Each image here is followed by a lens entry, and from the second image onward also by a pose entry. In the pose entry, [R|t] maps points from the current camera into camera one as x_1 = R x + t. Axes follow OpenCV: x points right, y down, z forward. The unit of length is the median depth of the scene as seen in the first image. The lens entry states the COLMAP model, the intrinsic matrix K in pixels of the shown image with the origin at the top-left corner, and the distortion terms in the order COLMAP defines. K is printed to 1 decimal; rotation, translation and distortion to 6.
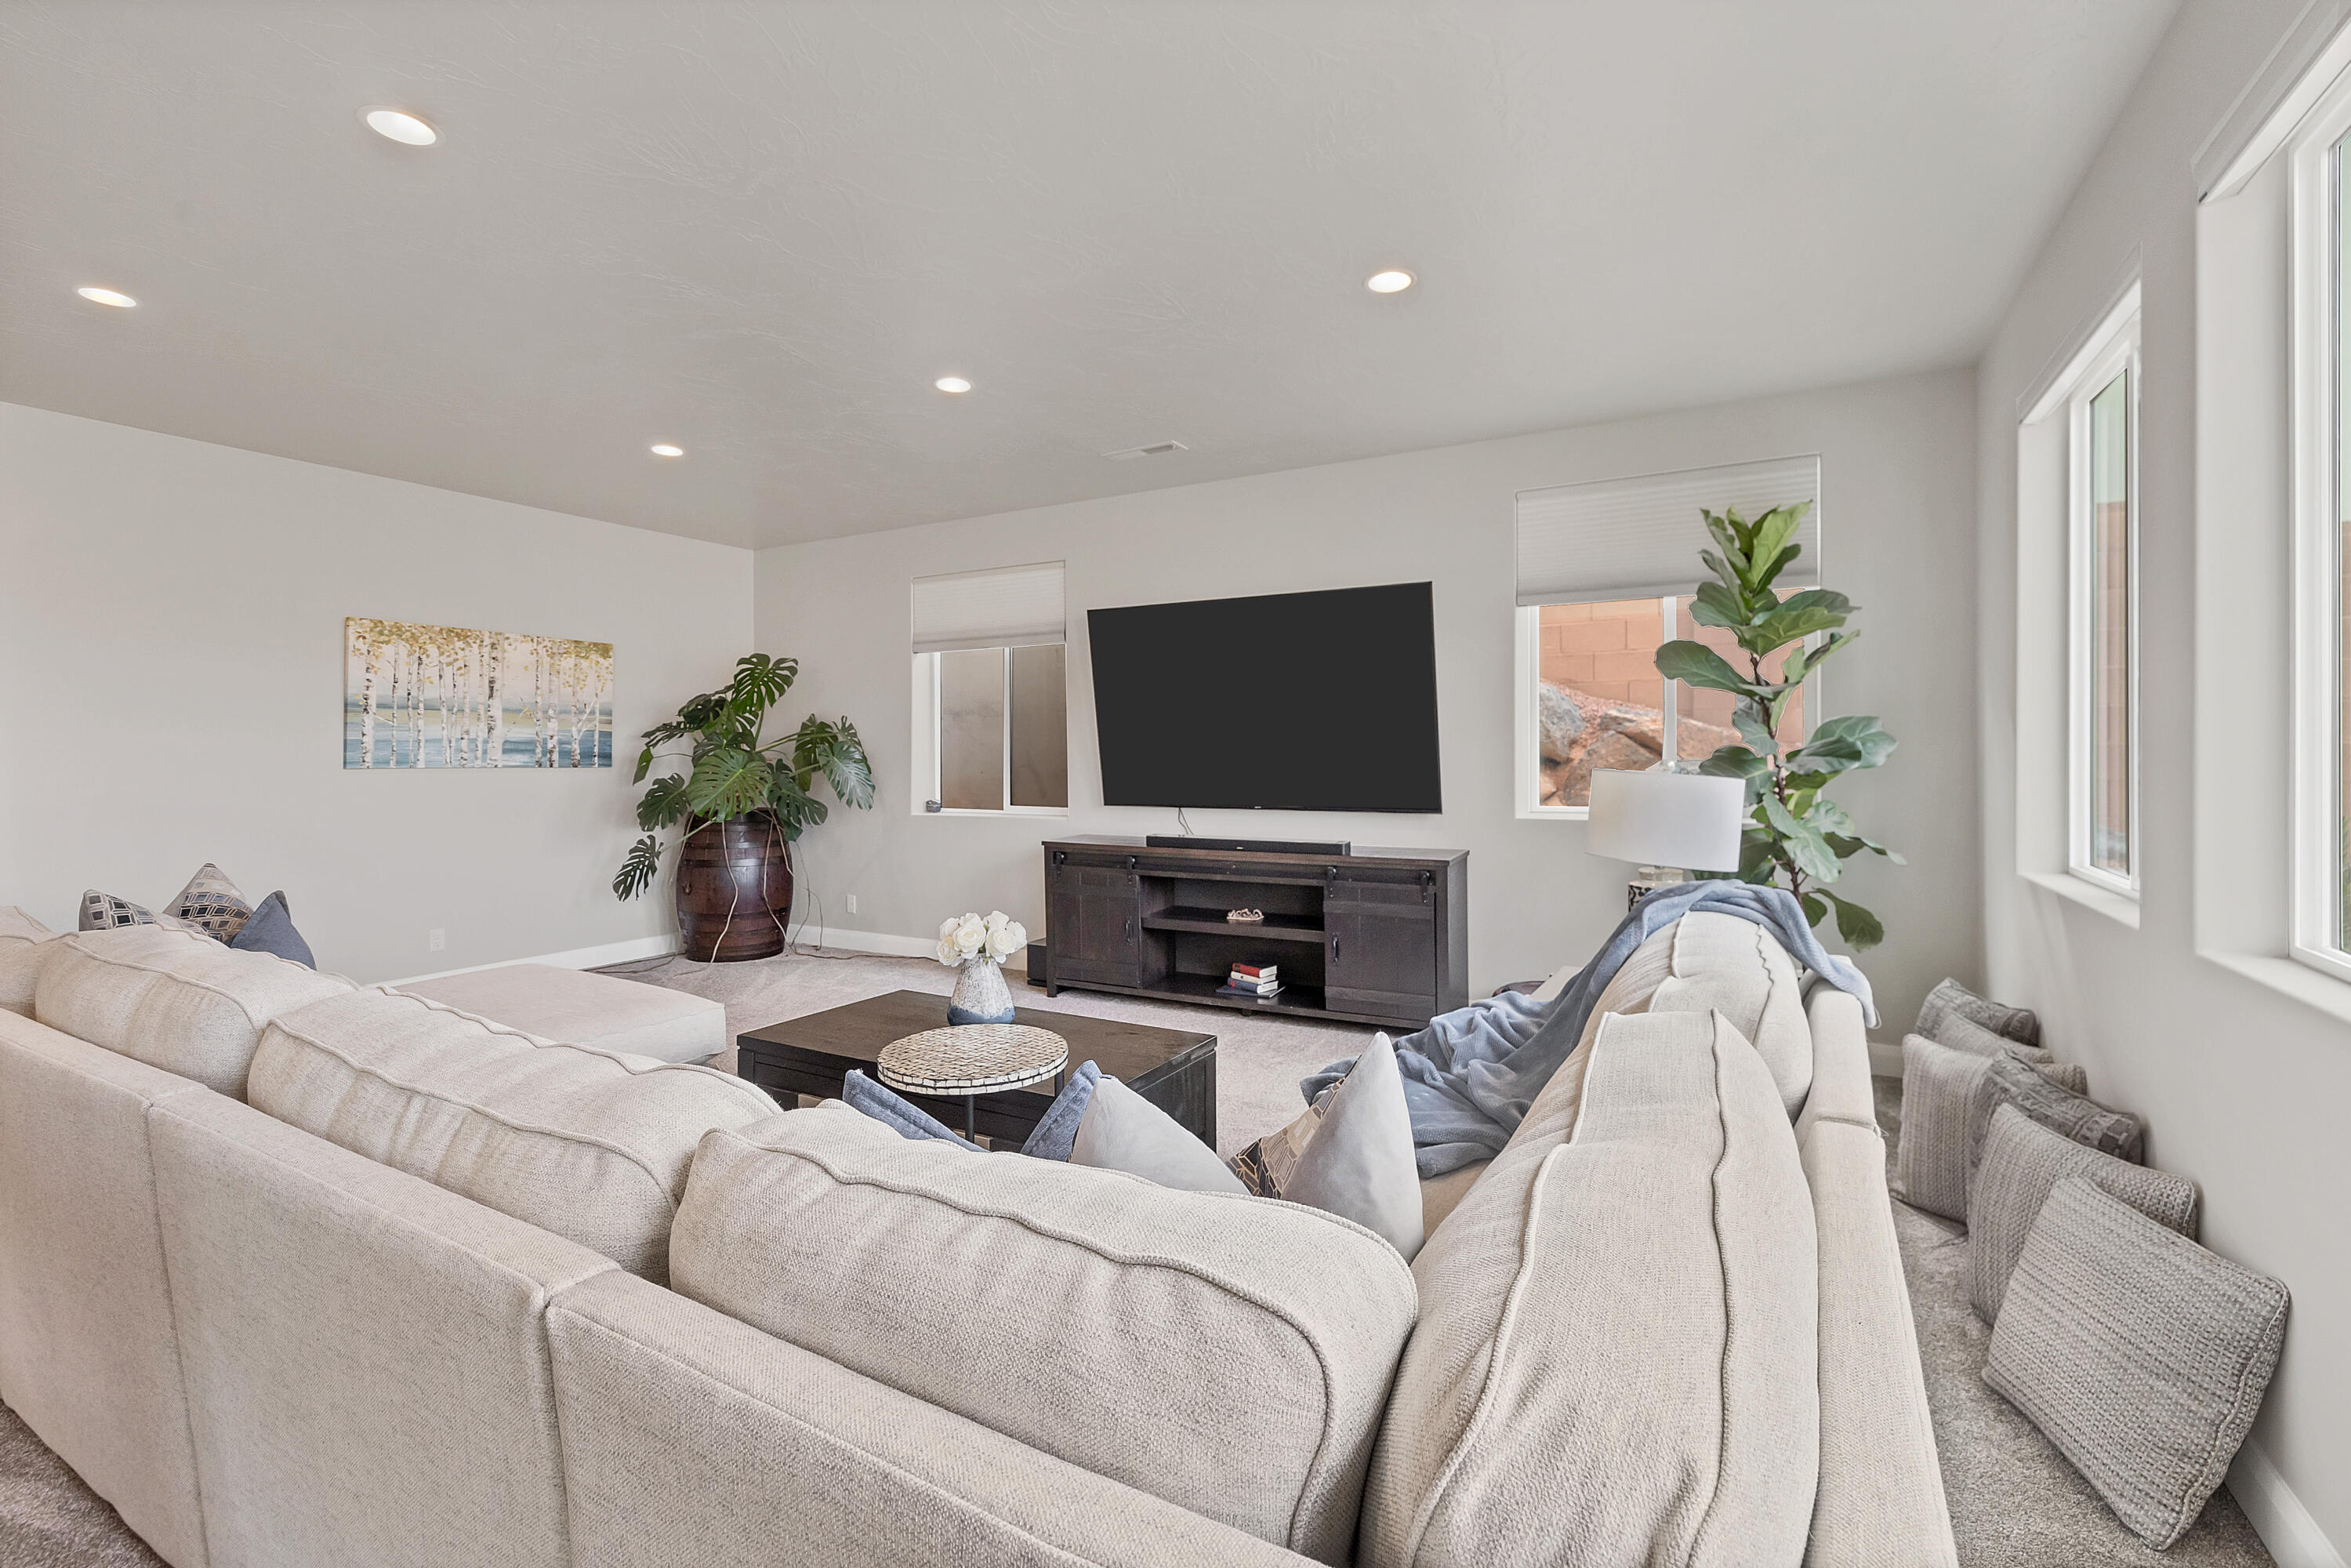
lens RADIAL K [[1032.2, 0, 1181.5], [0, 1032.2, 752.2], [0, 0, 1]] dist [0.002451, 0.000278]
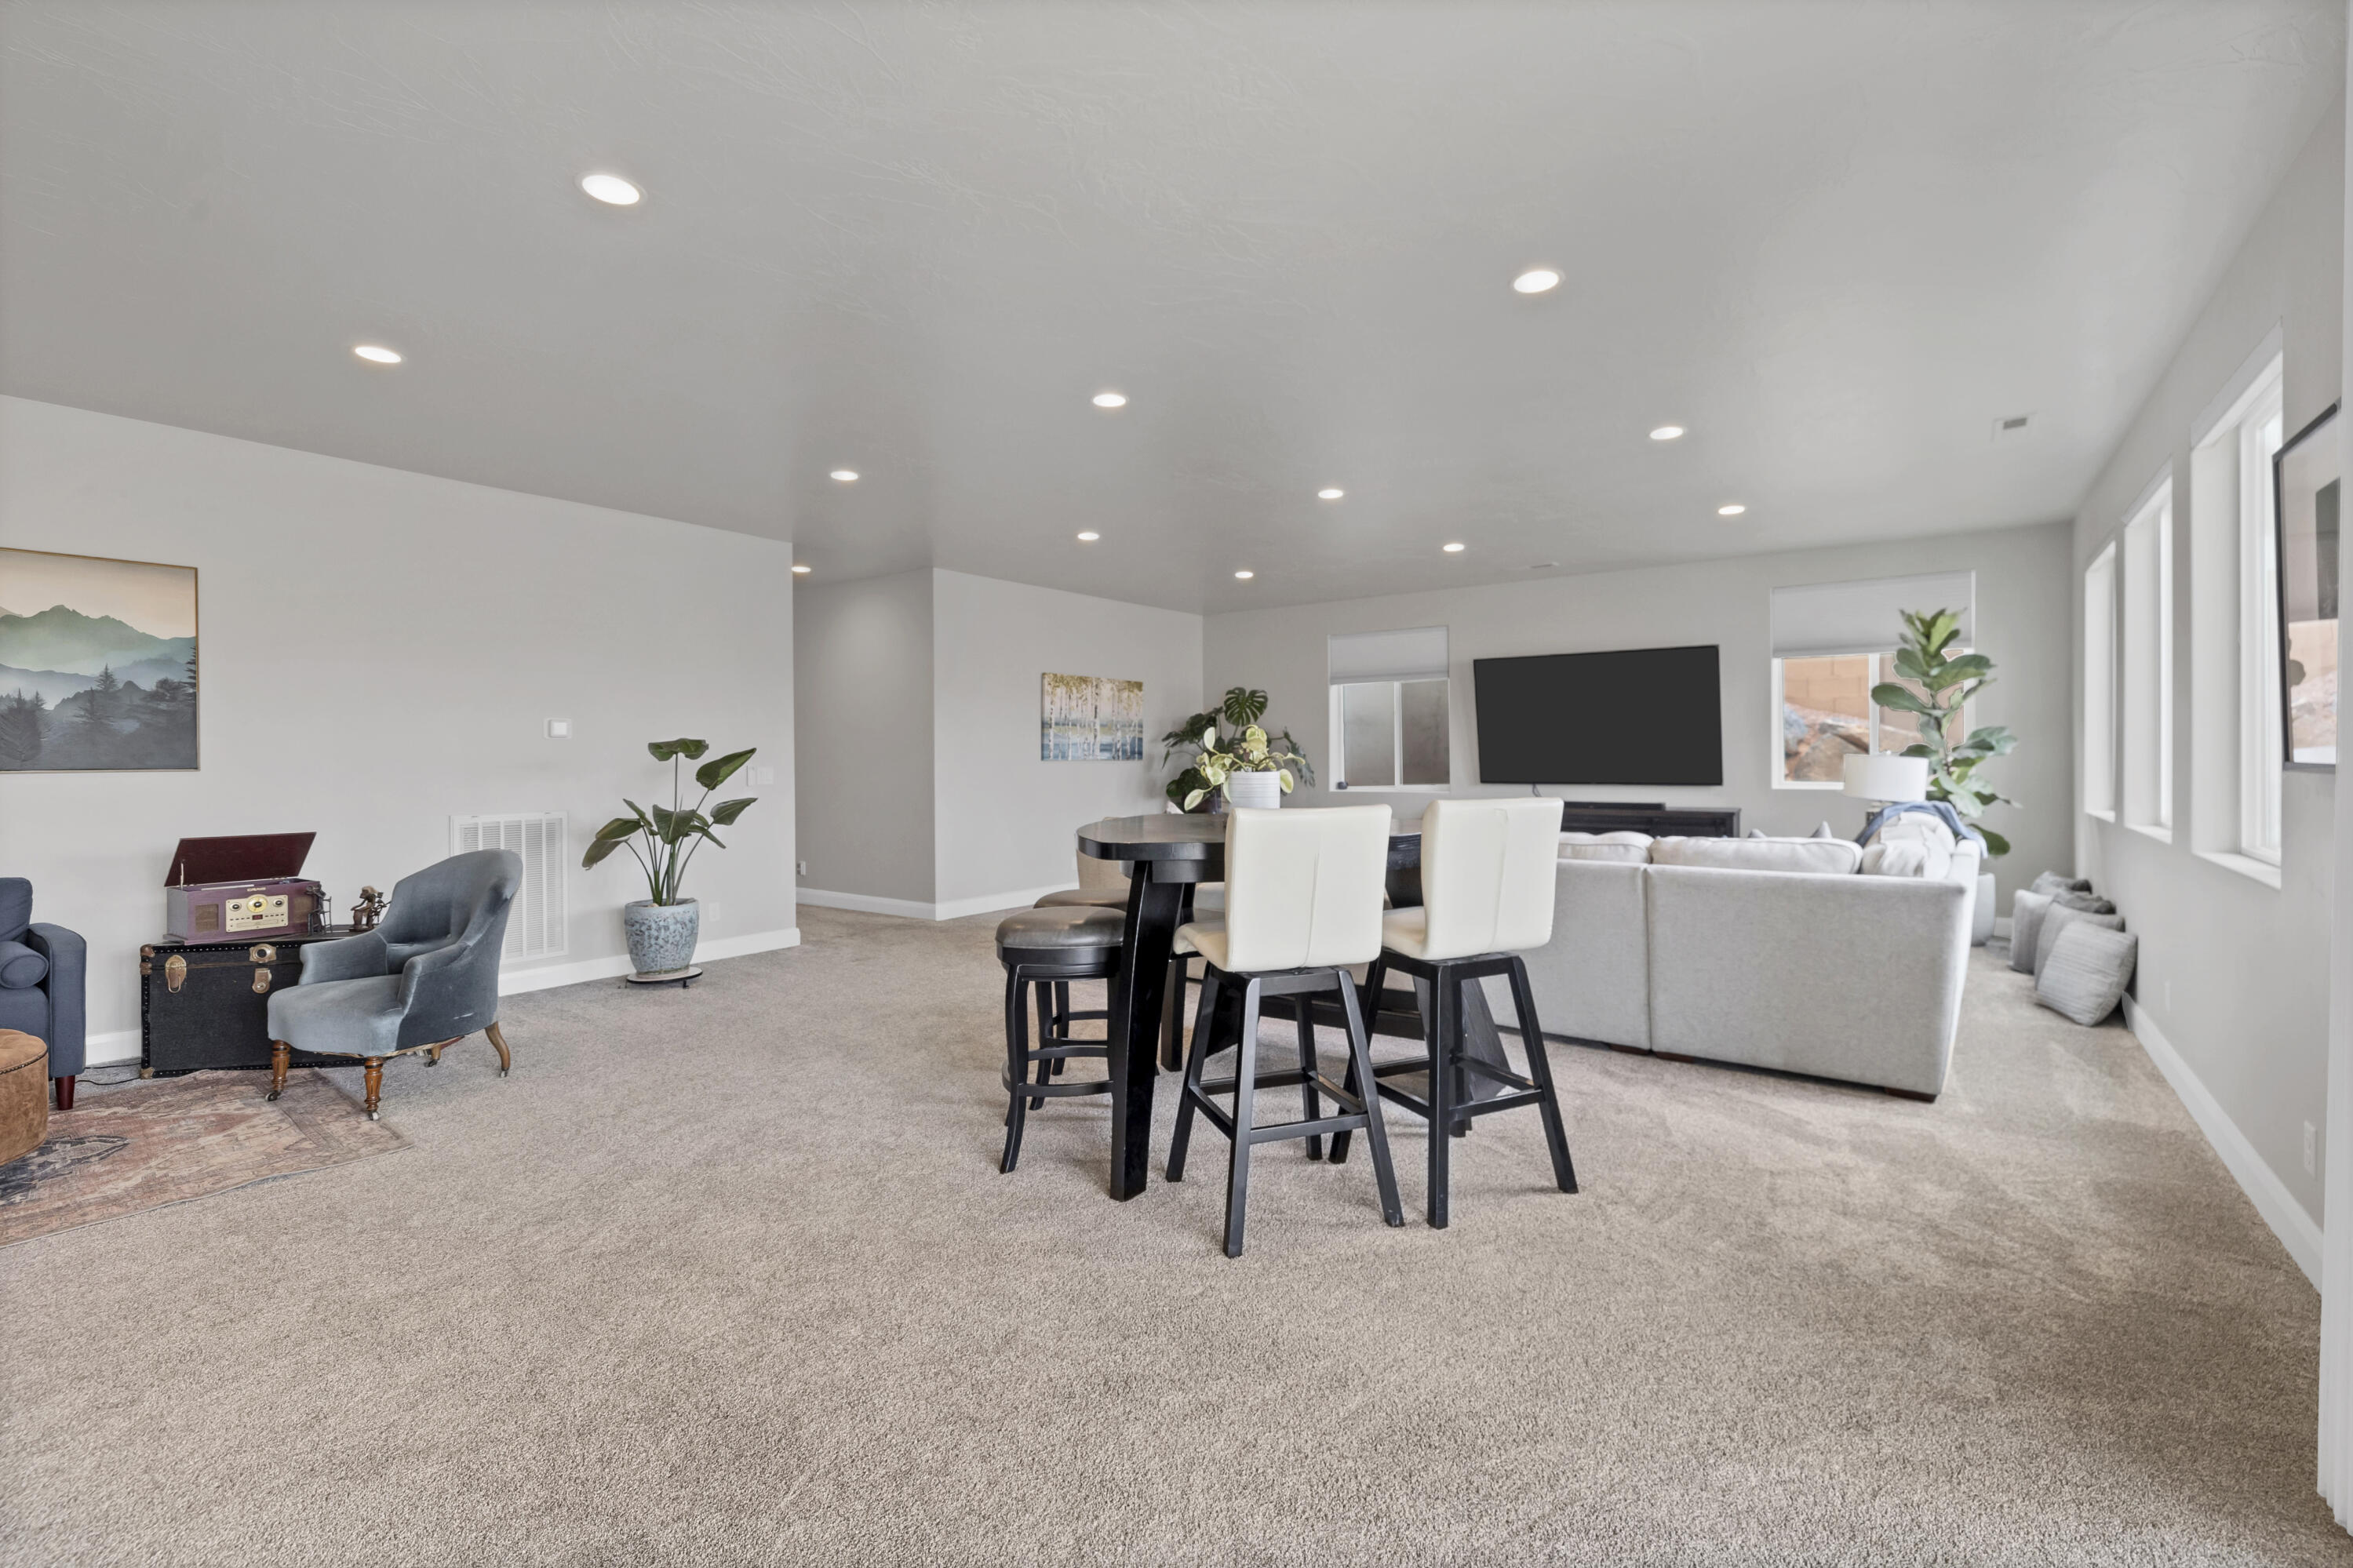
lens RADIAL K [[1014.4, 0, 1183.5], [0, 1014.4, 759.2], [0, 0, 1]] dist [0.002613, -0.000398]
pose [[0.992068, -0.003469, -0.125652, -0.477370], [0.004478, 0.999960, 0.007747, 0.001697], [0.125620, -0.008248, 0.992044, -0.849524]]
